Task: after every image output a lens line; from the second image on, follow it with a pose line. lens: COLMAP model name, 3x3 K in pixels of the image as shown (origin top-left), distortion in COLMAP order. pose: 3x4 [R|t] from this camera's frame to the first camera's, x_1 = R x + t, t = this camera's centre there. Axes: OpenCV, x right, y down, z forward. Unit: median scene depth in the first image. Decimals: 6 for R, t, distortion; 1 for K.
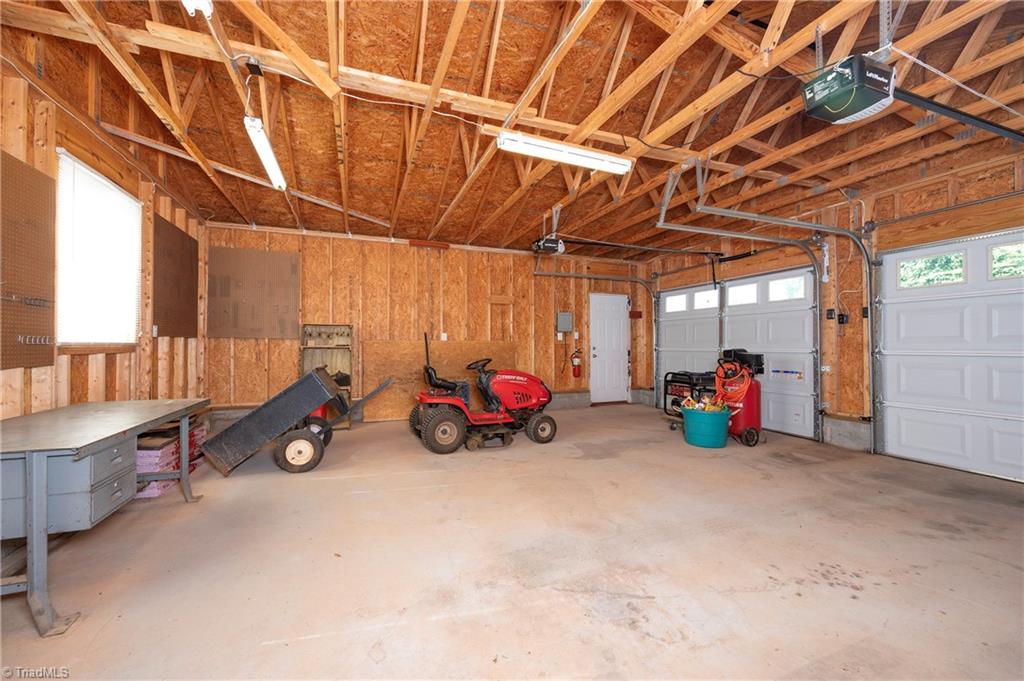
lens RADIAL K [[405.4, 0, 508.8], [0, 405.4, 342.5], [0, 0, 1]] dist [-0.002774, 0.000134]
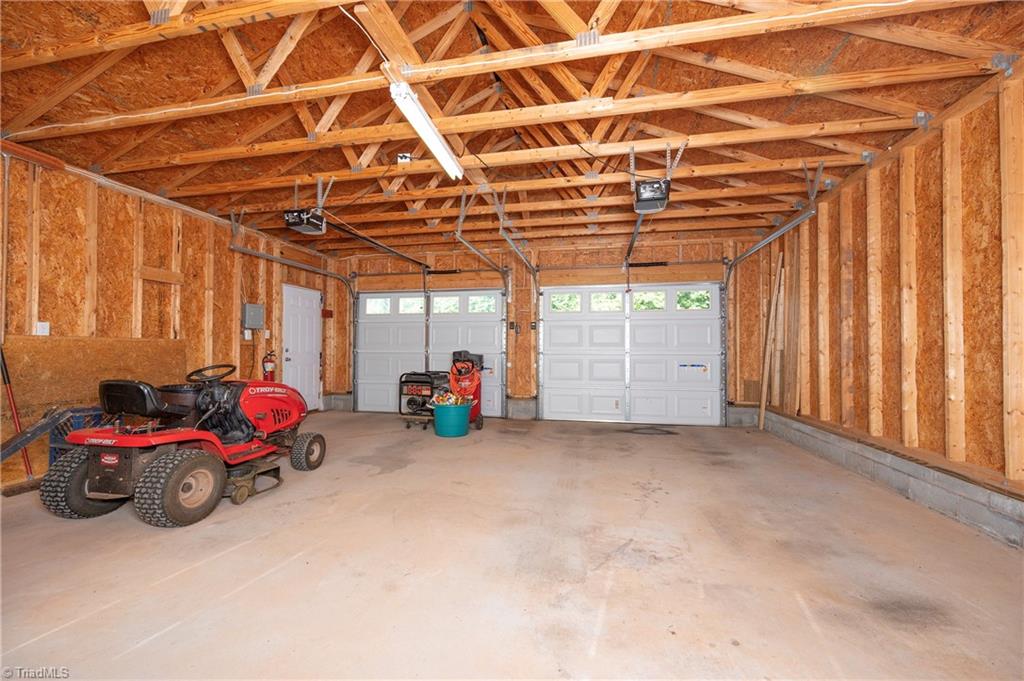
lens RADIAL K [[405.4, 0, 511.8], [0, 405.4, 344.2], [0, 0, 1]] dist [-0.002774, 0.000134]
pose [[0.535724, 0.013364, 0.844287, -0.377701], [-0.010652, 0.999902, -0.009068, 0.006799], [-0.844326, -0.004136, 0.535814, 0.247795]]
